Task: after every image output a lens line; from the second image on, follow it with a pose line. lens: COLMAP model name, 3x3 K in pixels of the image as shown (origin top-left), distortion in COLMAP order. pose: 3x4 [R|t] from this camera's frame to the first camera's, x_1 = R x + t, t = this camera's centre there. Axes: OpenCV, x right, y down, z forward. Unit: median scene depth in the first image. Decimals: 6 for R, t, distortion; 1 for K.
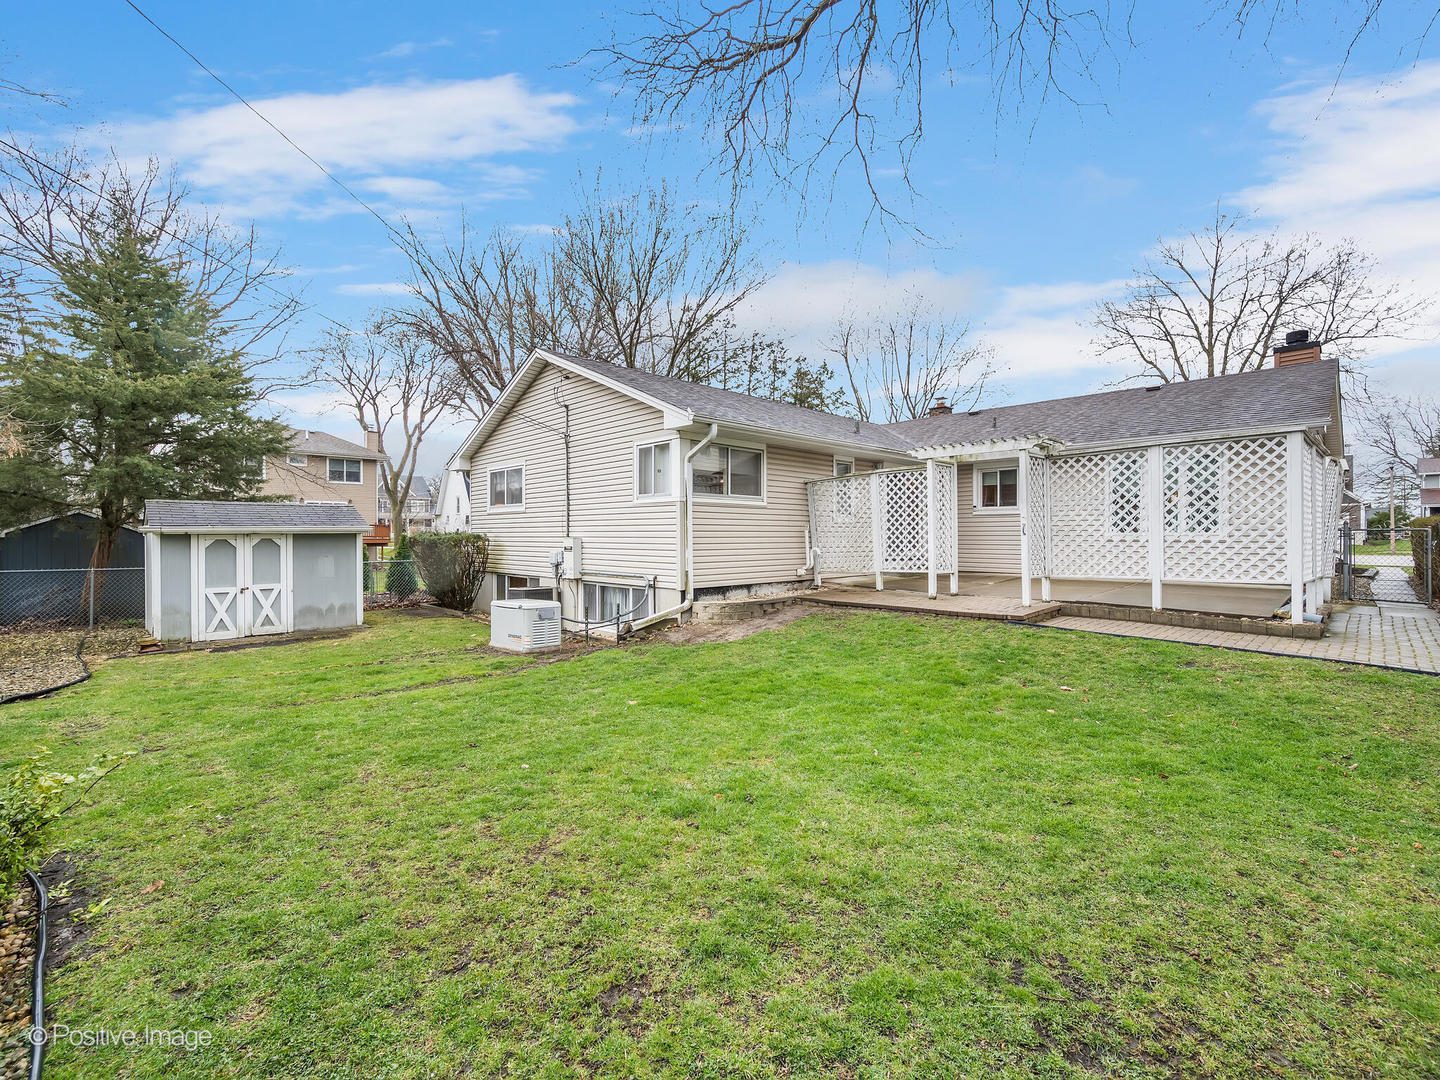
lens RADIAL K [[660.9, 0, 720.0], [0, 660.9, 540.0], [0, 0, 1]] dist [0.001393, 0.000156]
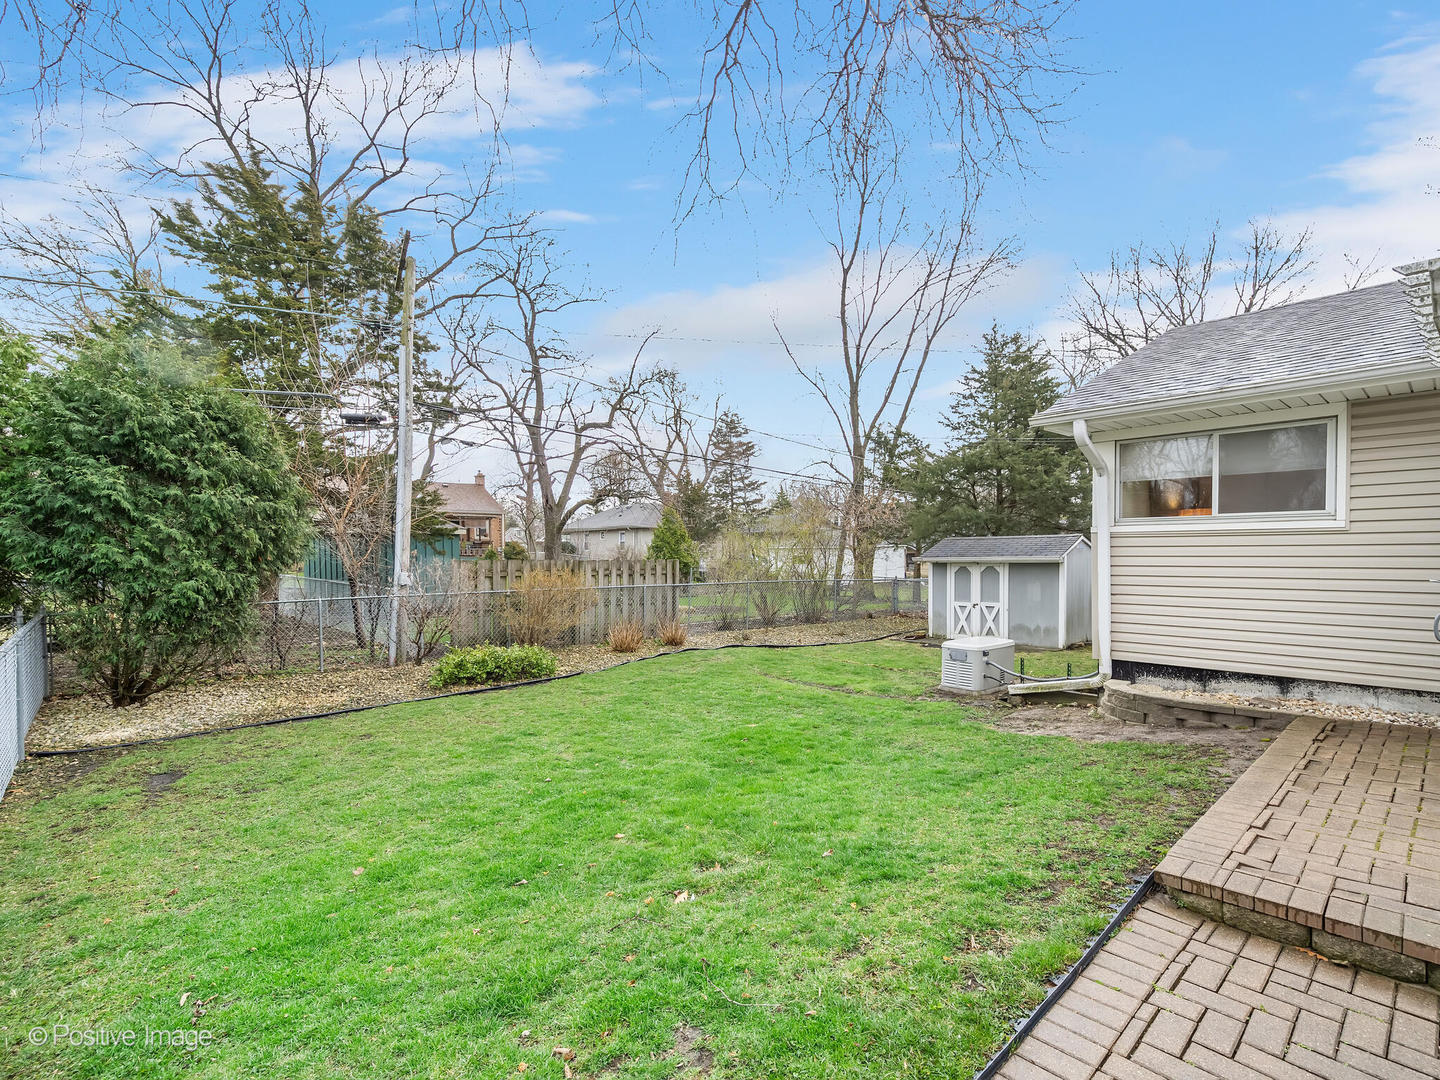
lens RADIAL K [[660.9, 0, 720.0], [0, 660.9, 540.0], [0, 0, 1]] dist [0.001393, 0.000156]
pose [[-0.042497, -0.011625, -0.999029, 0.581509], [0.013033, 0.999841, -0.012189, -0.042368], [0.999012, -0.013538, -0.042339, 0.549948]]
